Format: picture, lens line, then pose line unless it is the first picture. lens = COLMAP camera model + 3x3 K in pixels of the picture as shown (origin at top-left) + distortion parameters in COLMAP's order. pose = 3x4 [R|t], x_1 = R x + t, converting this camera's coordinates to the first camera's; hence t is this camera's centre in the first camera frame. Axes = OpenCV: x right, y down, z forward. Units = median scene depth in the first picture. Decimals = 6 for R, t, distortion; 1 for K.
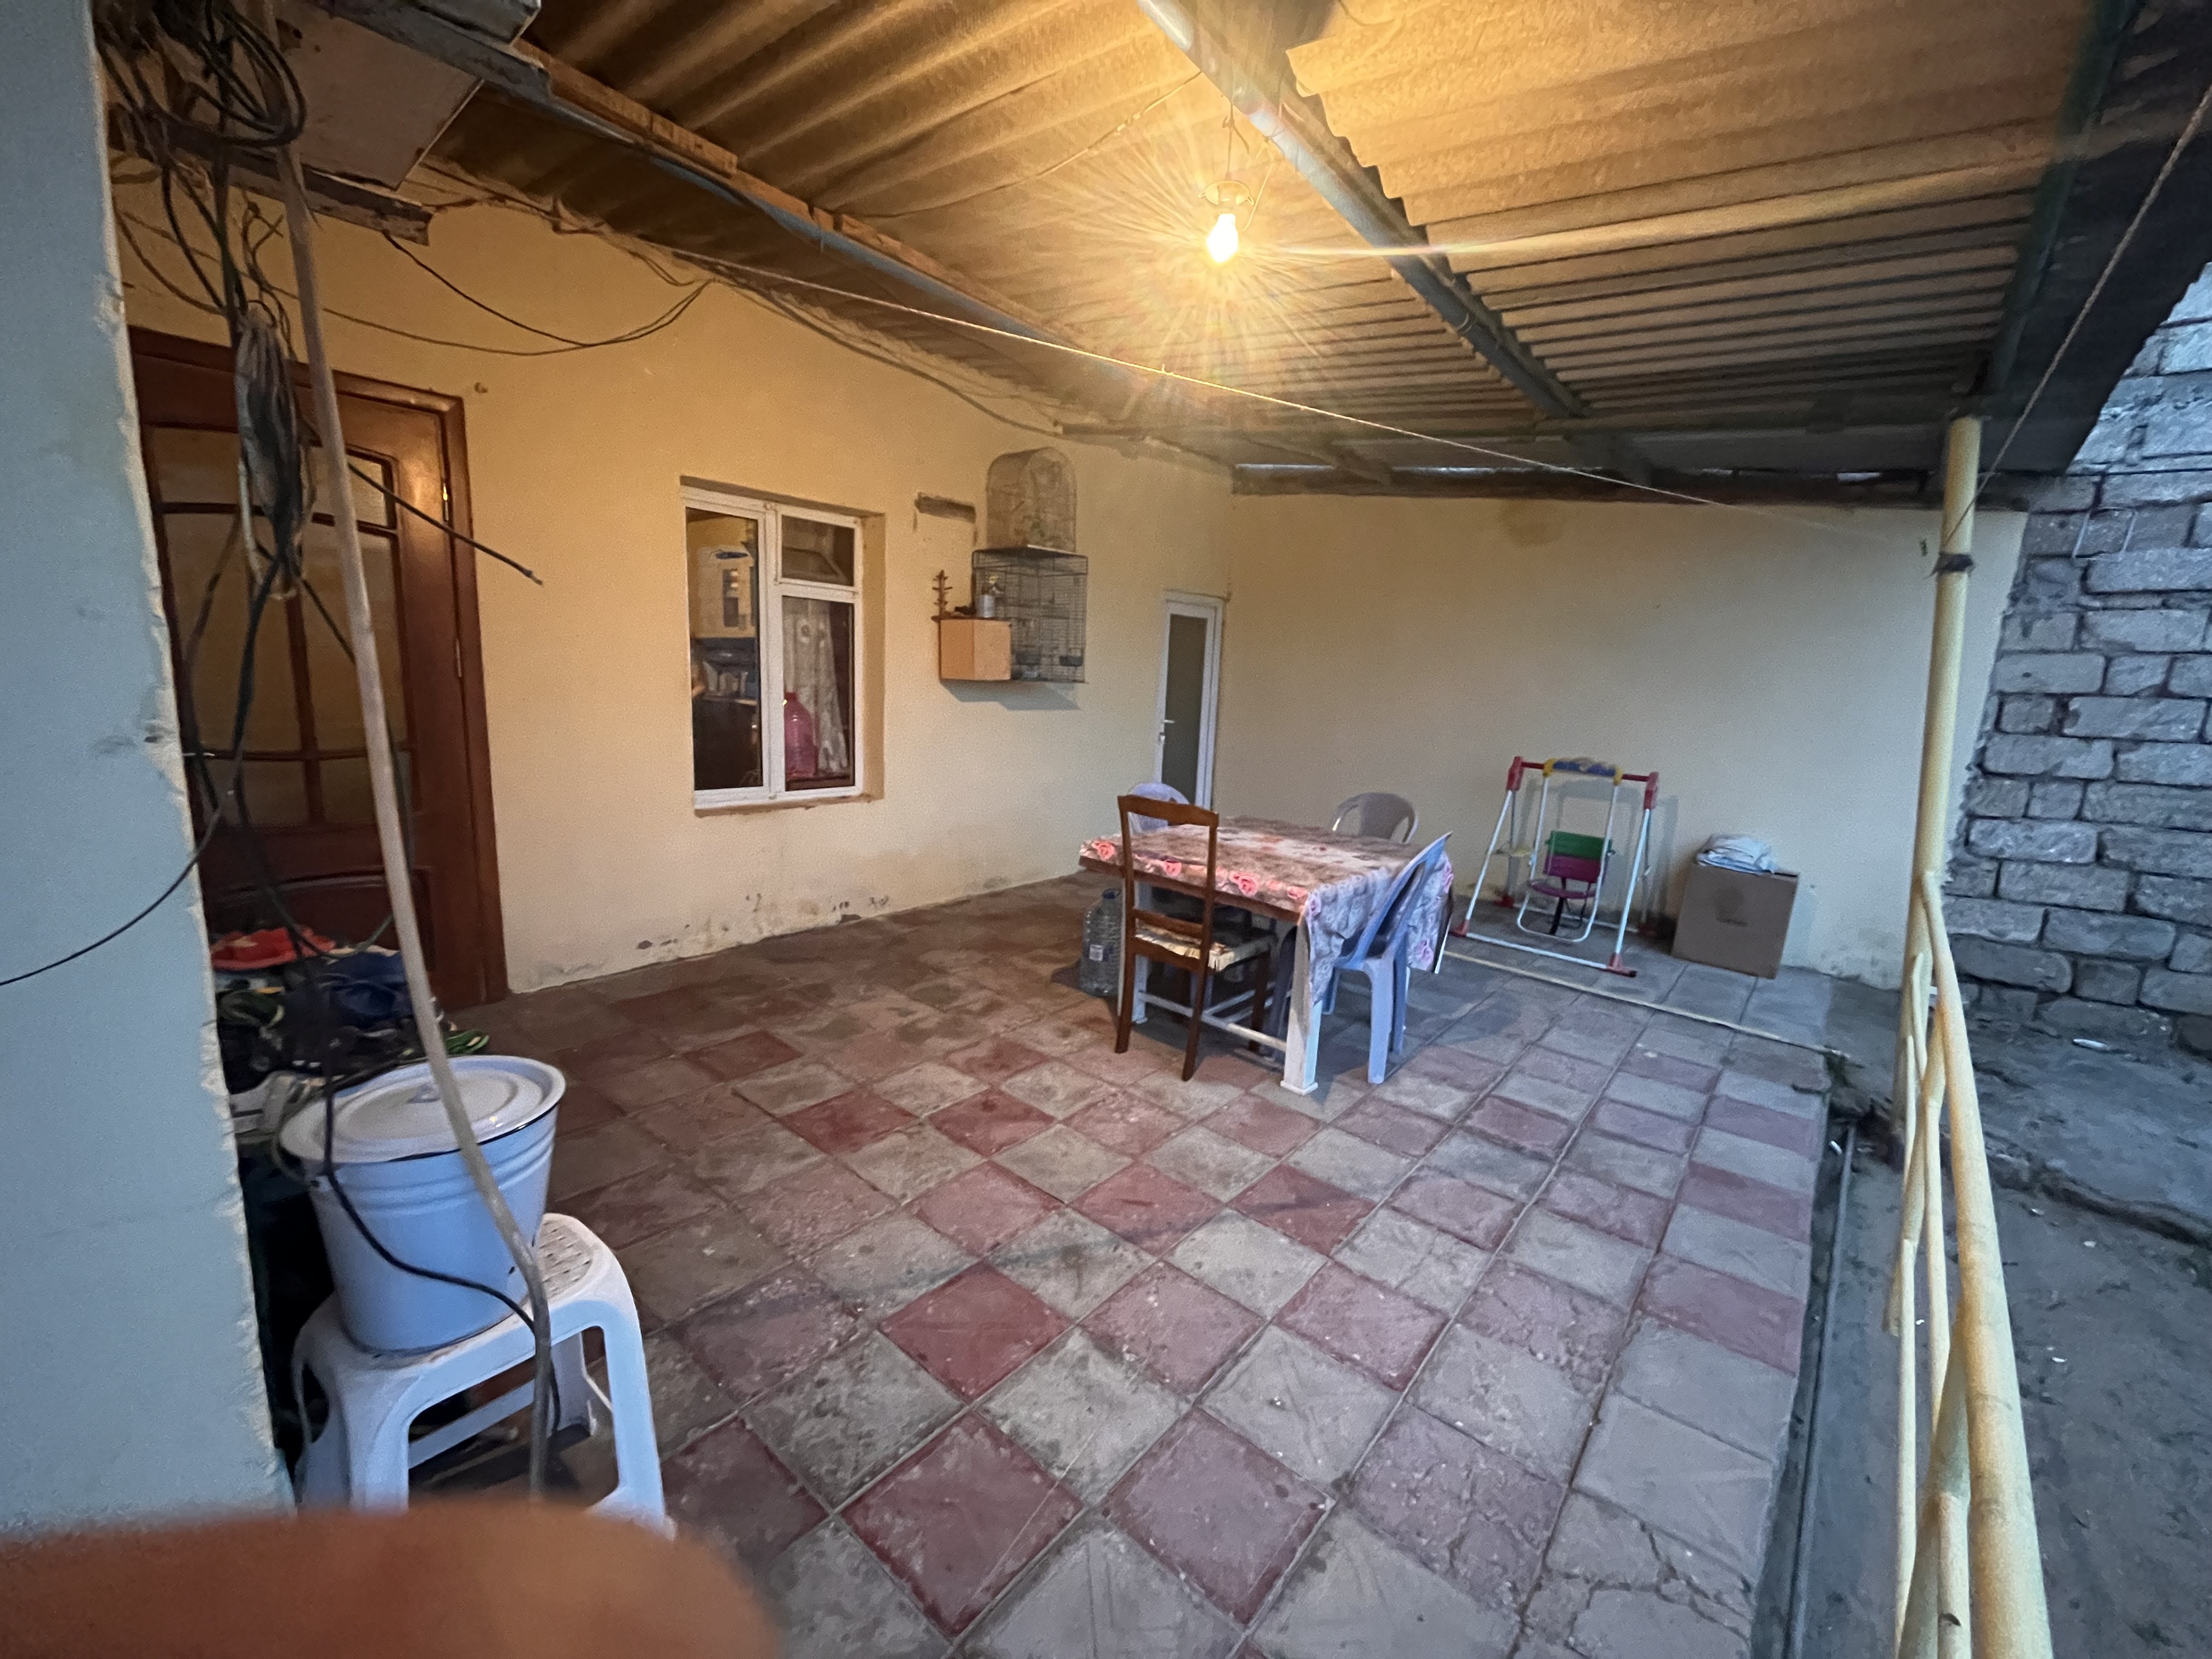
lens RADIAL K [[891.4, 0, 1114.6], [0, 891.4, 829.2], [0, 0, 1]] dist [0.000507, 0.000044]
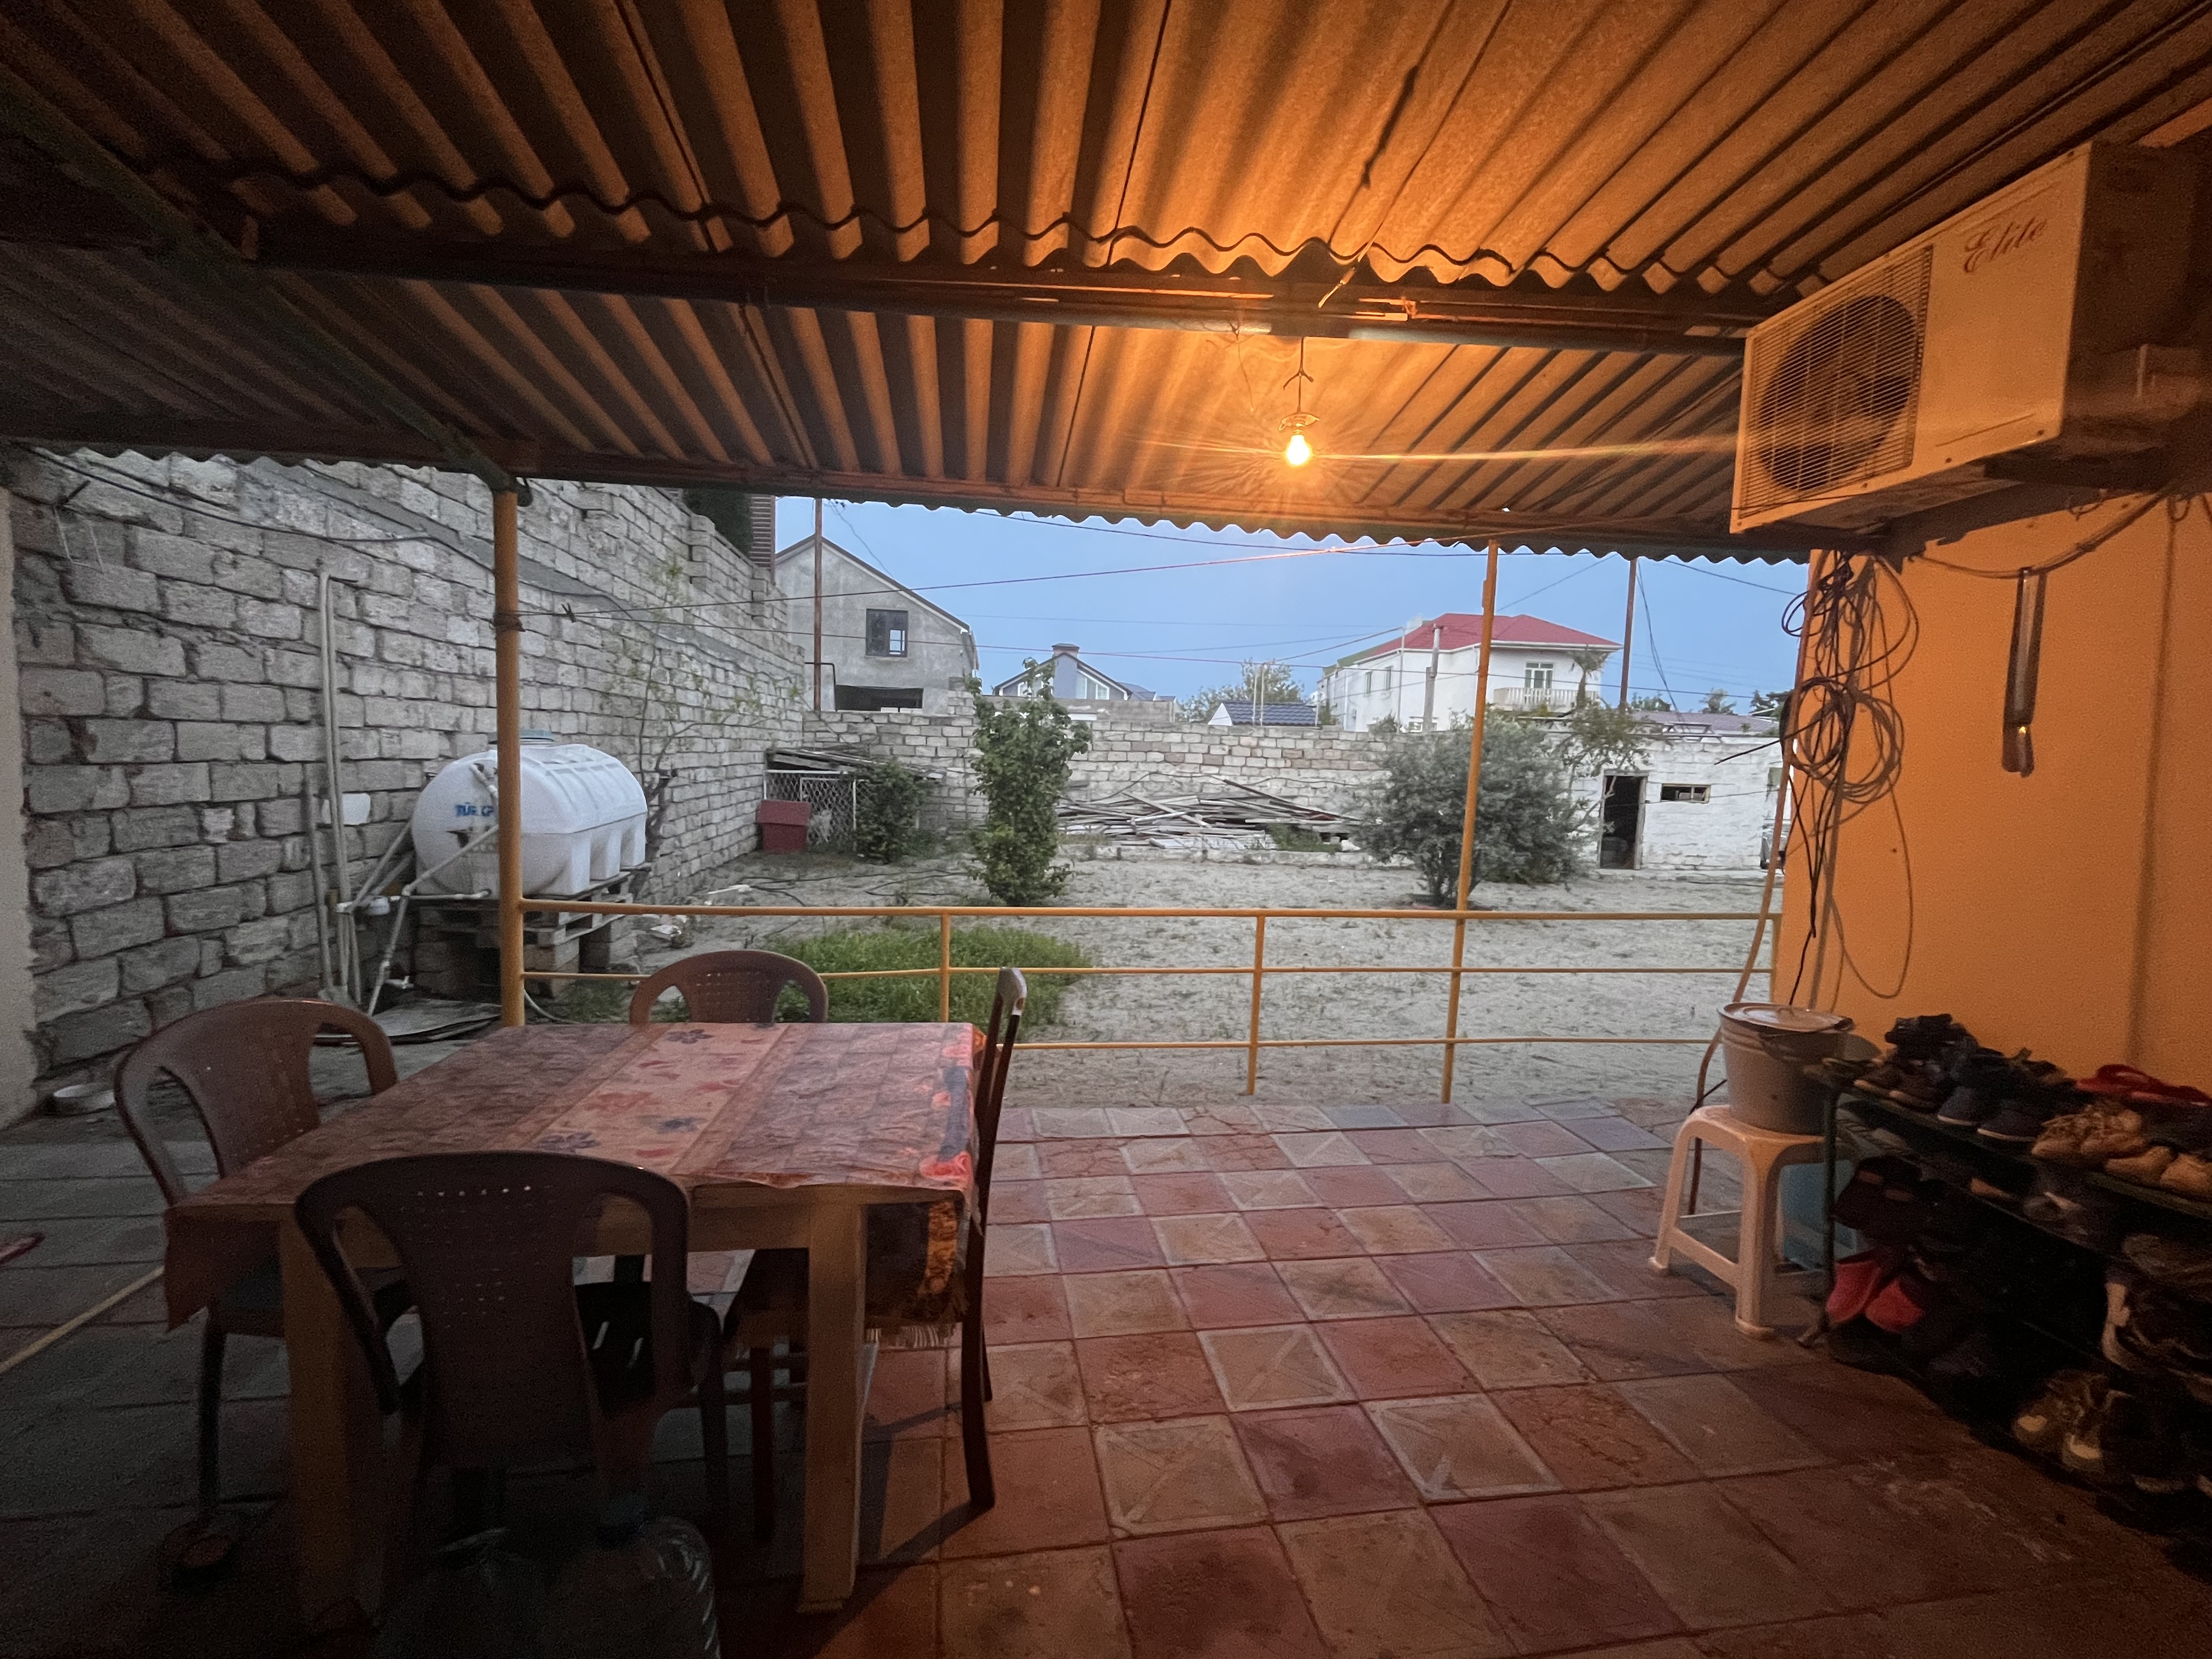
lens RADIAL K [[891.4, 0, 1114.6], [0, 891.4, 829.2], [0, 0, 1]] dist [0.000507, 0.000044]
pose [[-0.740785, -0.115563, 0.661727, -0.272004], [0.053455, 0.971826, 0.229559, -0.191003], [-0.669612, 0.205427, -0.713736, 0.971919]]
